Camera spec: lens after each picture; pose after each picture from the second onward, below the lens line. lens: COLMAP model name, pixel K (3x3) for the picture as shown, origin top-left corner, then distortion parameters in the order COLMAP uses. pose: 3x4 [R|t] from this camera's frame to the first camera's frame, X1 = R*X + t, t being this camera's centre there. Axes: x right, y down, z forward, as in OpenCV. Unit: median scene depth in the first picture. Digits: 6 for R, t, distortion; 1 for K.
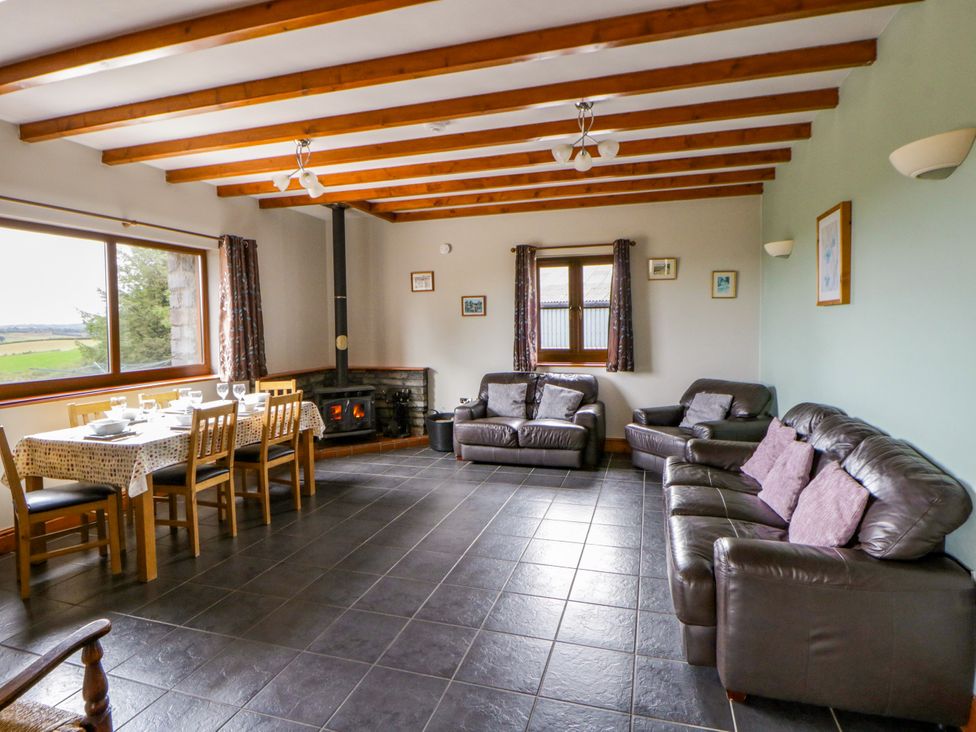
lens RADIAL K [[511.4, 0, 504.1], [0, 511.4, 348.0], [0, 0, 1]] dist [0.004757, -0.013767]
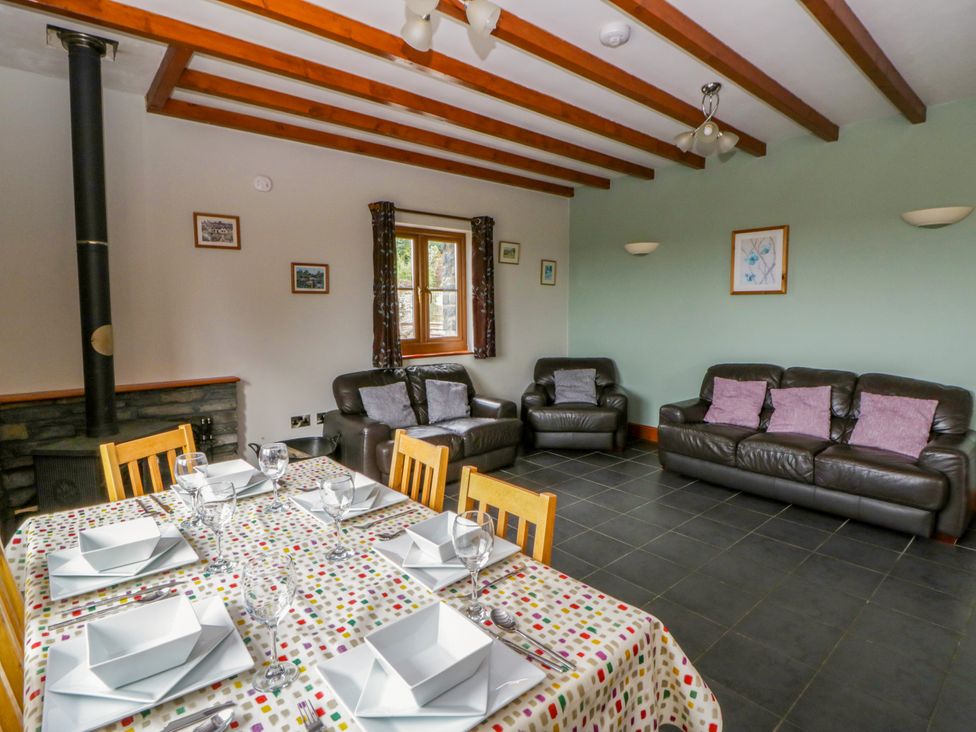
lens RADIAL K [[511.4, 0, 504.1], [0, 511.4, 348.0], [0, 0, 1]] dist [0.004757, -0.013767]
pose [[0.533486, -0.055865, 0.843962, -0.577173], [0.035584, 0.998415, 0.043595, -0.012061], [-0.845060, 0.006775, 0.534628, 0.489458]]
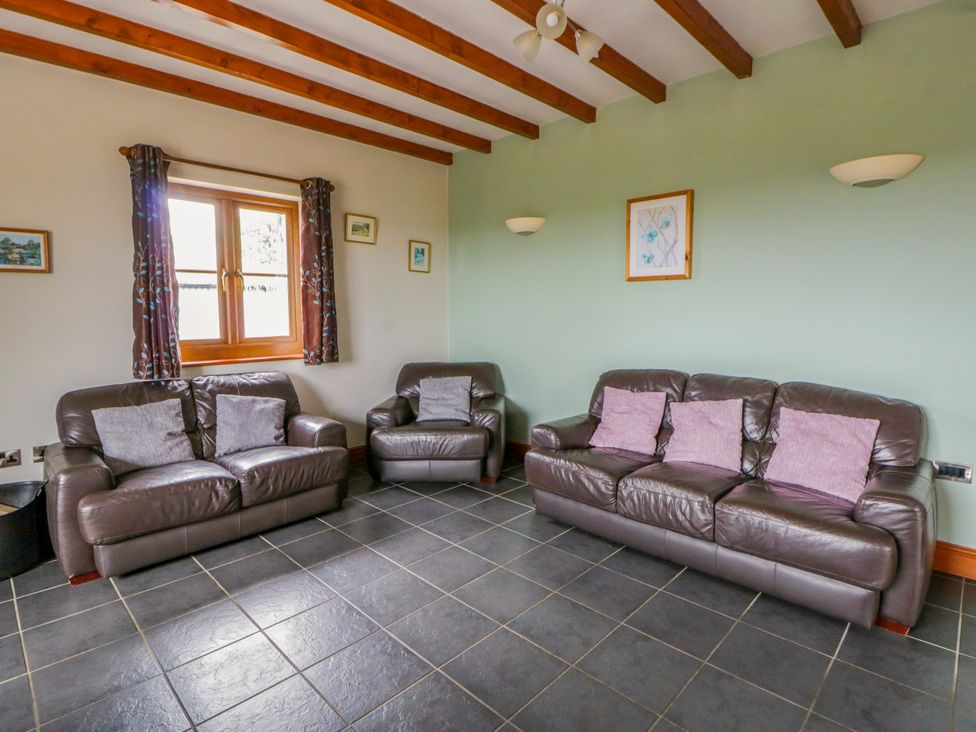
lens RADIAL K [[511.4, 0, 504.1], [0, 511.4, 348.0], [0, 0, 1]] dist [0.004757, -0.013767]
pose [[0.455939, -0.054725, 0.888327, -0.312623], [0.036786, 0.998414, 0.042626, 0.003266], [-0.889250, 0.013243, 0.457229, 0.461486]]
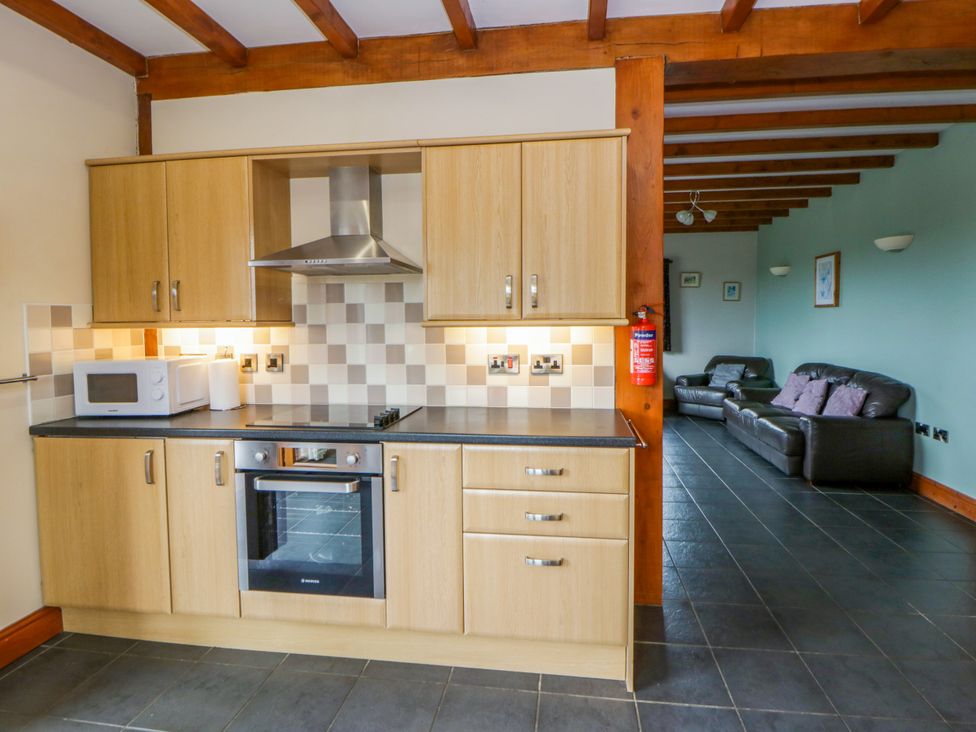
lens RADIAL K [[519.5, 0, 500.2], [0, 519.5, 346.9], [0, 0, 1]] dist [0.003887, -0.016222]
pose [[0.988314, -0.000496, 0.152429, -0.456445], [-0.000163, 0.999991, 0.004315, 0.028982], [-0.152430, -0.004289, 0.988305, -0.374597]]
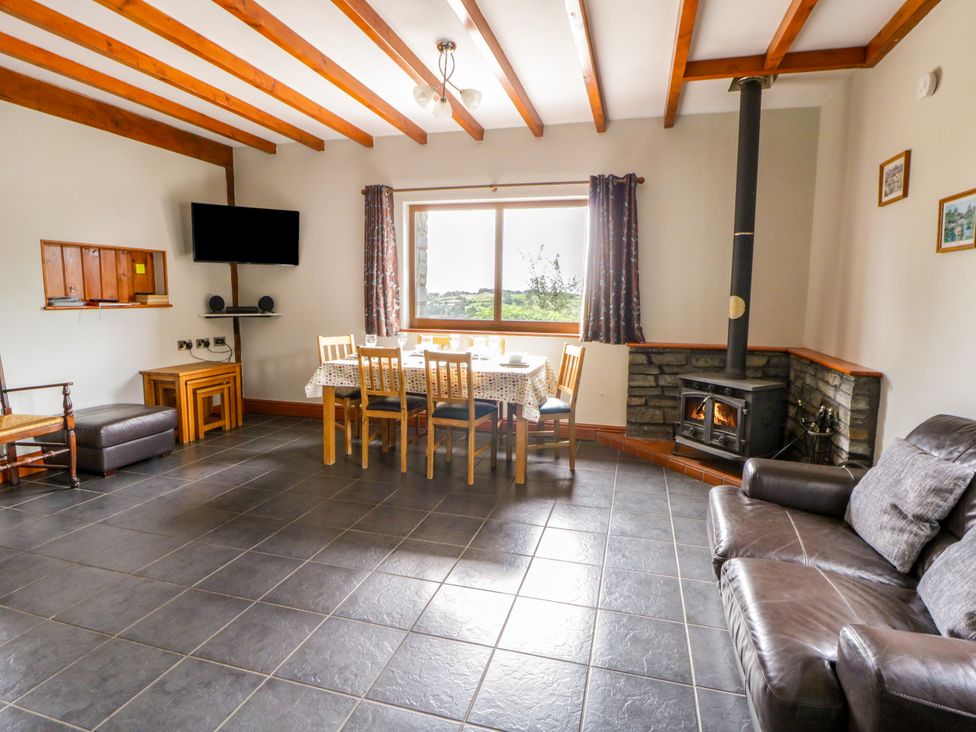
lens RADIAL K [[519.5, 0, 500.2], [0, 519.5, 346.9], [0, 0, 1]] dist [0.003887, -0.016222]
pose [[0.010210, 0.112208, -0.993632, 0.356862], [-0.058099, 0.992072, 0.111435, -0.018579], [0.998259, 0.056591, 0.016649, 0.786475]]
